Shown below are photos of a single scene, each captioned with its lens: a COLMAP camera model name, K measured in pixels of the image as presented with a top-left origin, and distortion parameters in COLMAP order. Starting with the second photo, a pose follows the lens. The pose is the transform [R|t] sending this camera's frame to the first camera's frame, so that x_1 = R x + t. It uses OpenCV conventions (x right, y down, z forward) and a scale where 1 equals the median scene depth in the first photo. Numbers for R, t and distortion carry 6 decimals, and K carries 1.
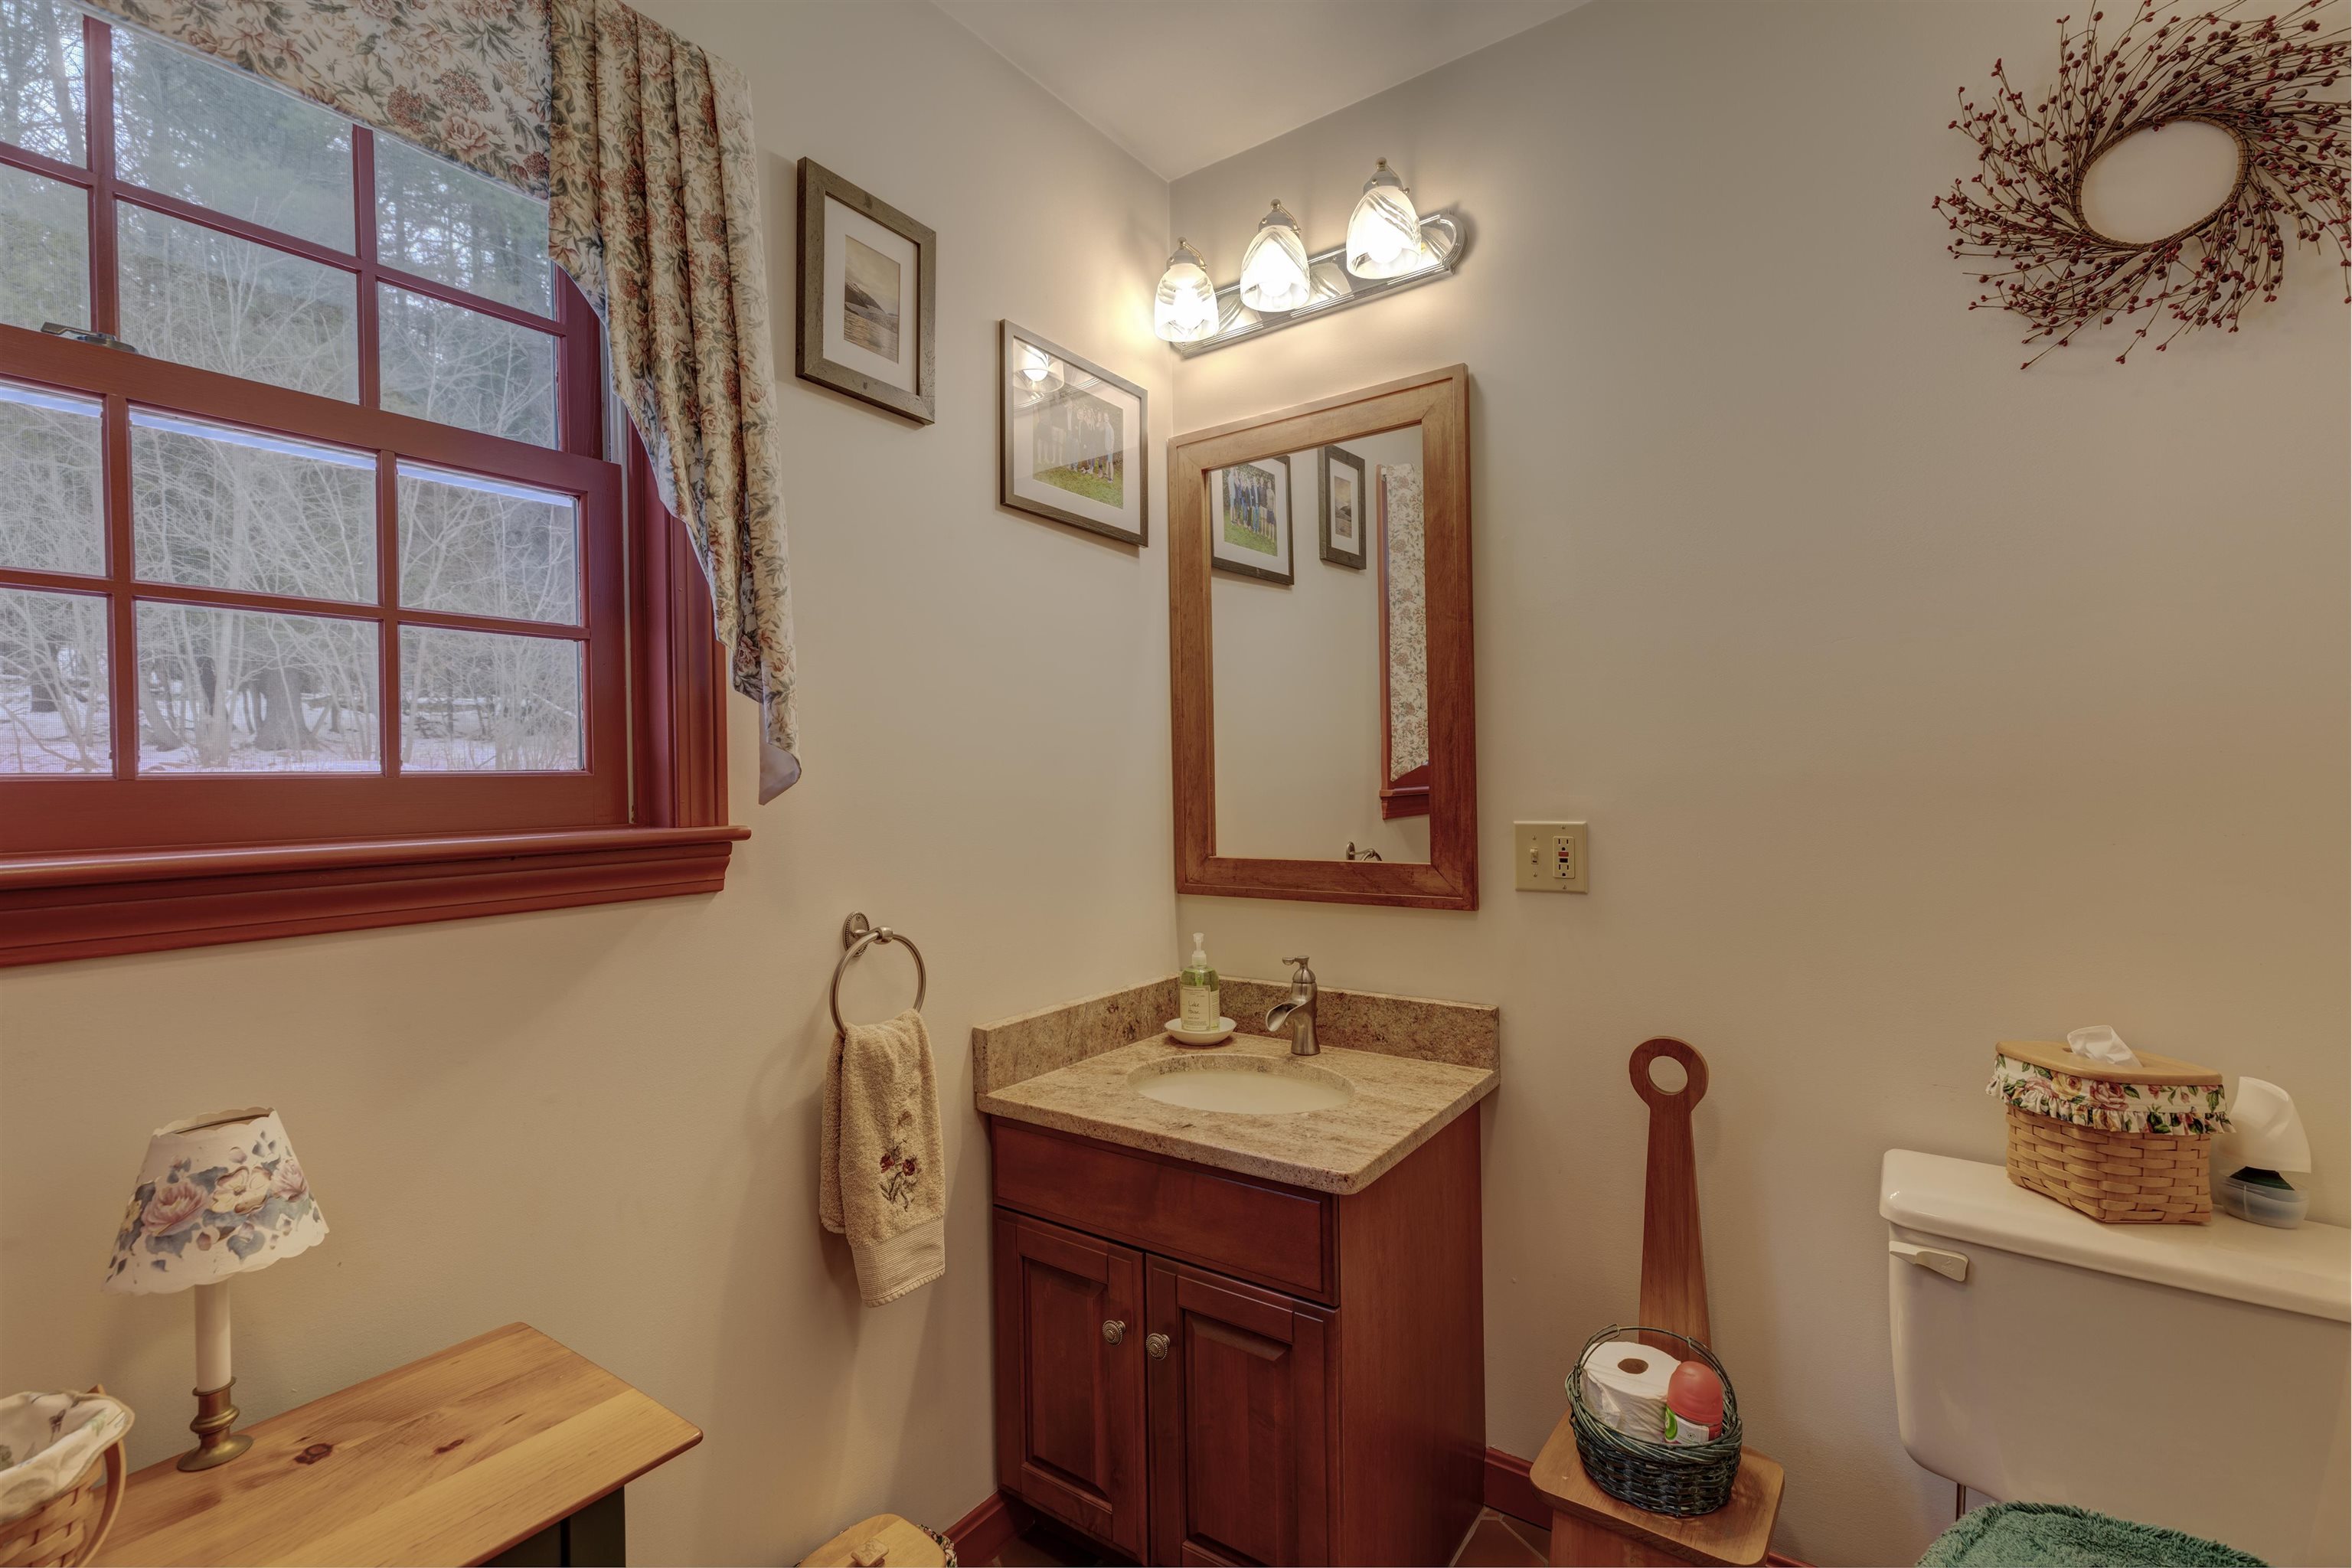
lens RADIAL K [[1044.2, 0, 1174.1], [0, 1044.2, 782.8], [0, 0, 1]] dist [-0.000295, 0.000010]
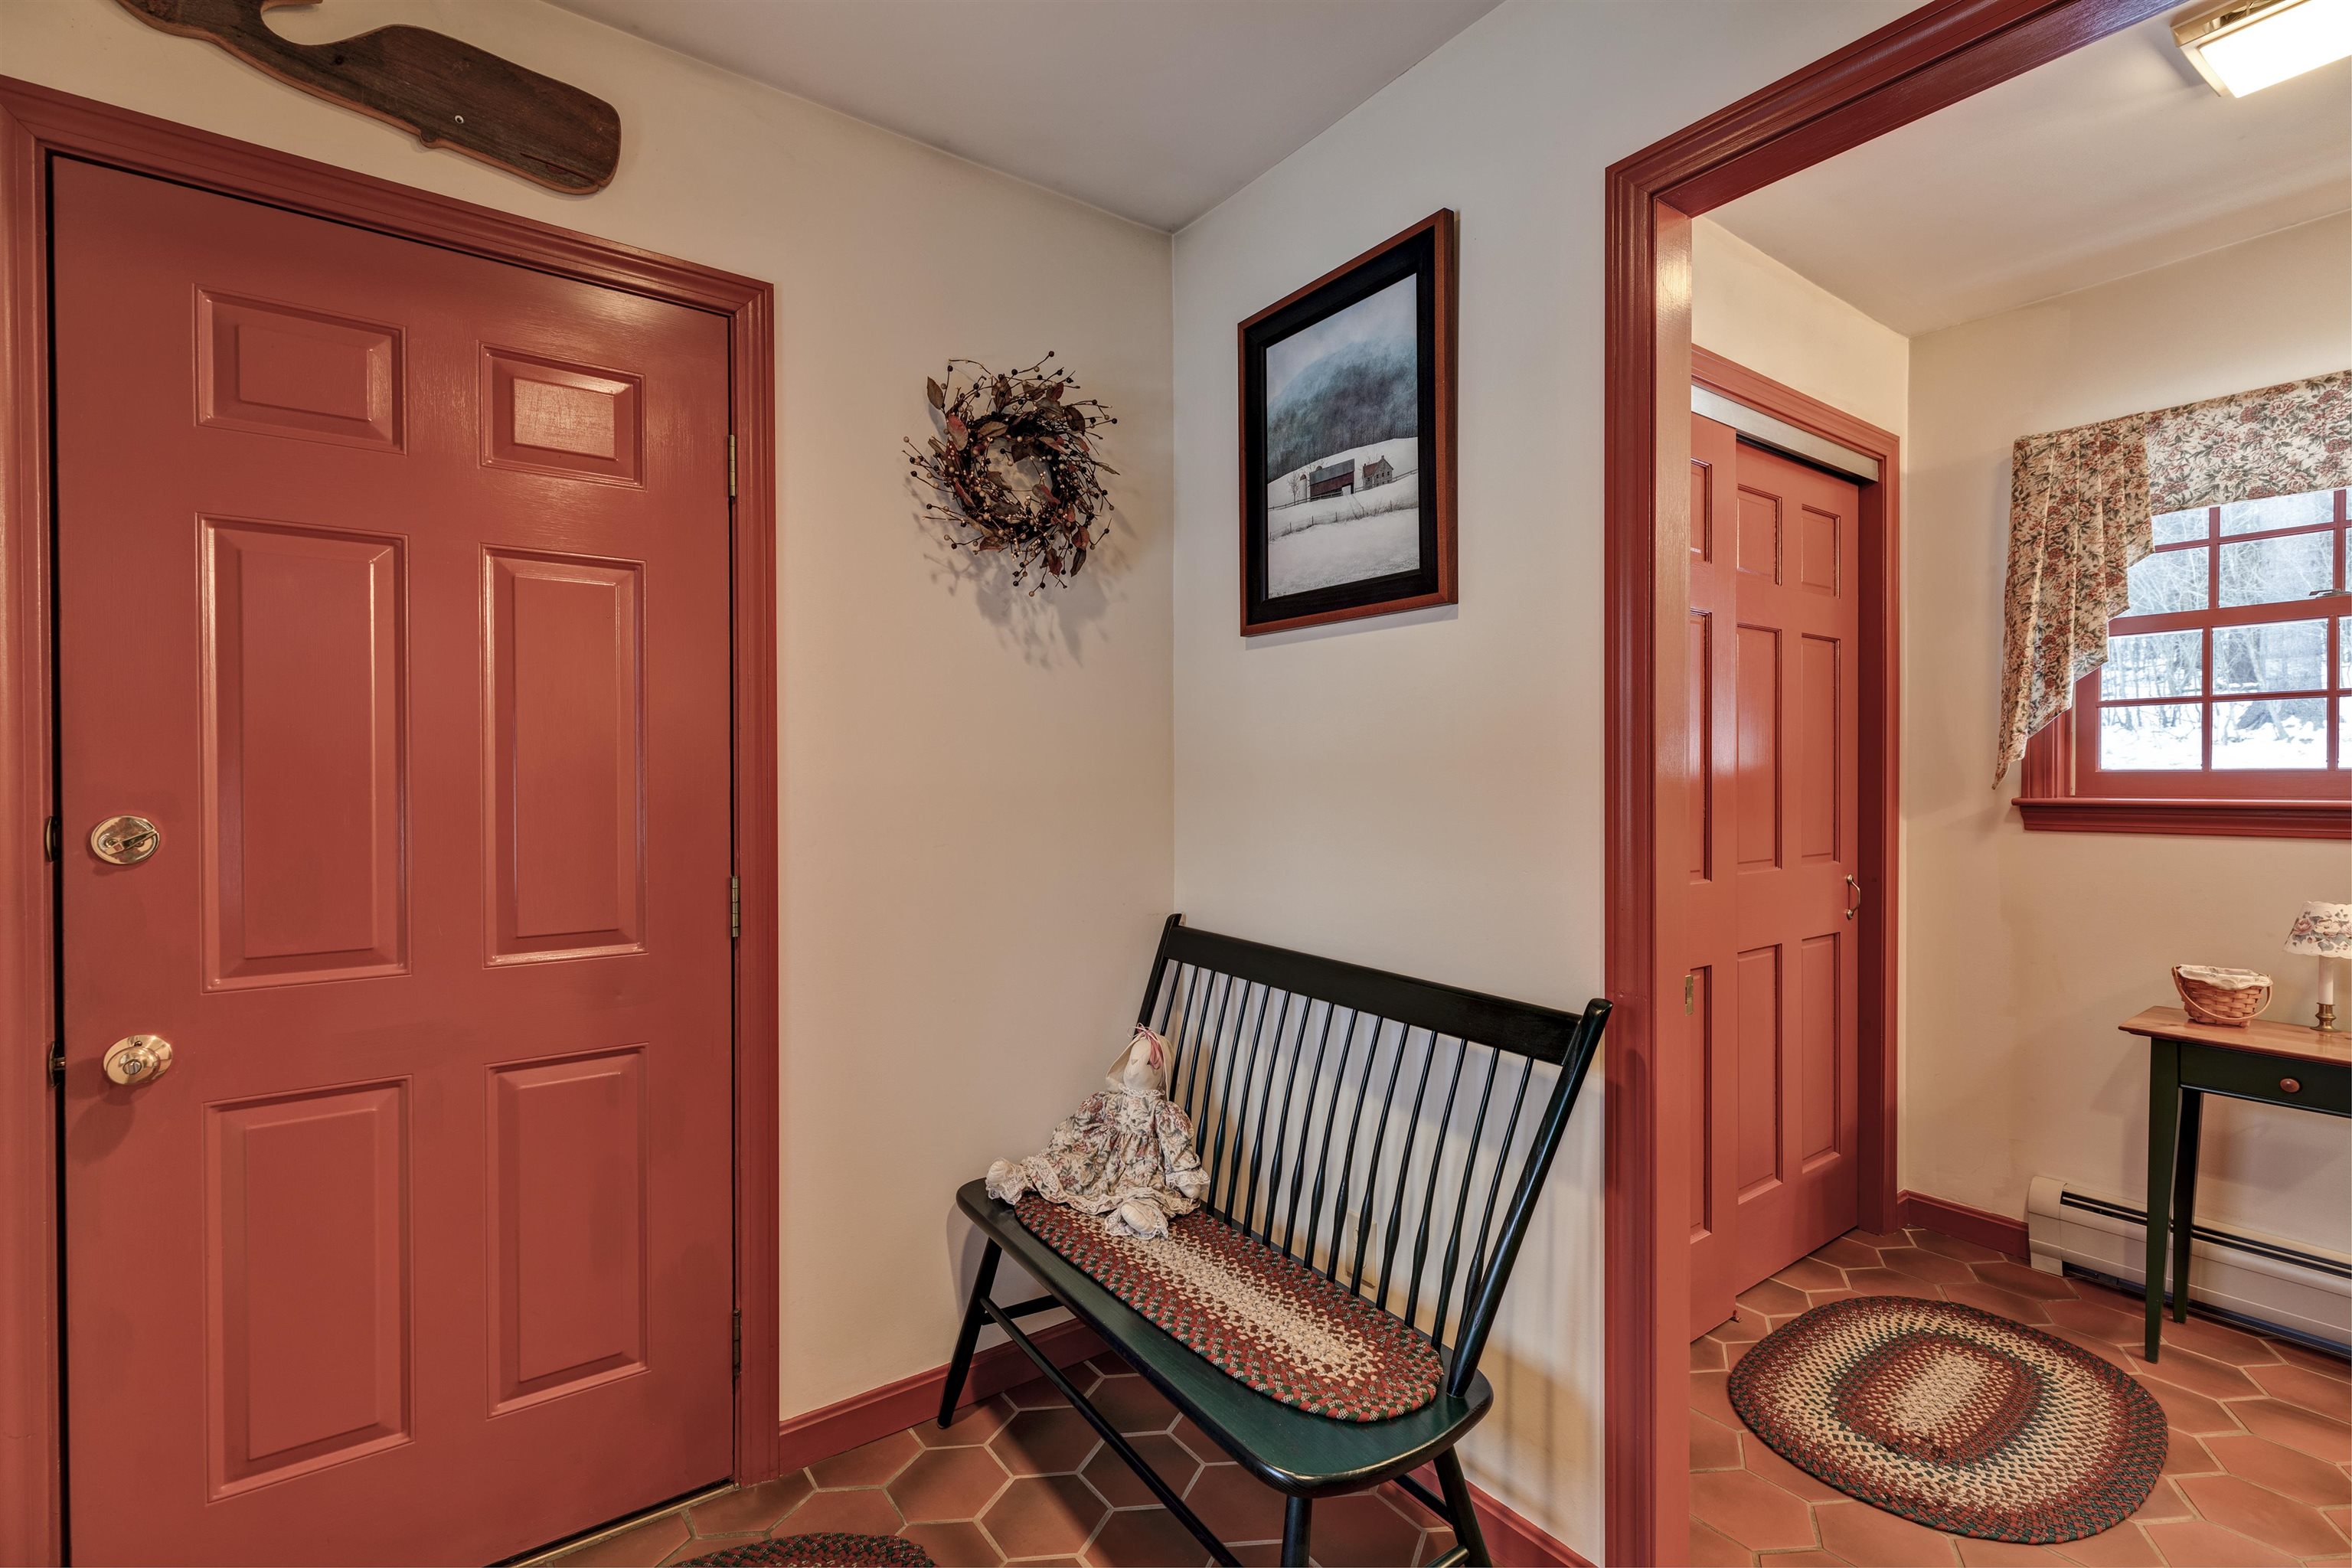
lens RADIAL K [[1044.2, 0, 1177.0], [0, 1044.2, 781.8], [0, 0, 1]] dist [-0.000295, 0.000010]
pose [[-0.326972, 0.012738, -0.944948, 2.502309], [0.002309, 0.999917, 0.012680, -0.016369], [0.945031, 0.001964, -0.326974, -0.869762]]
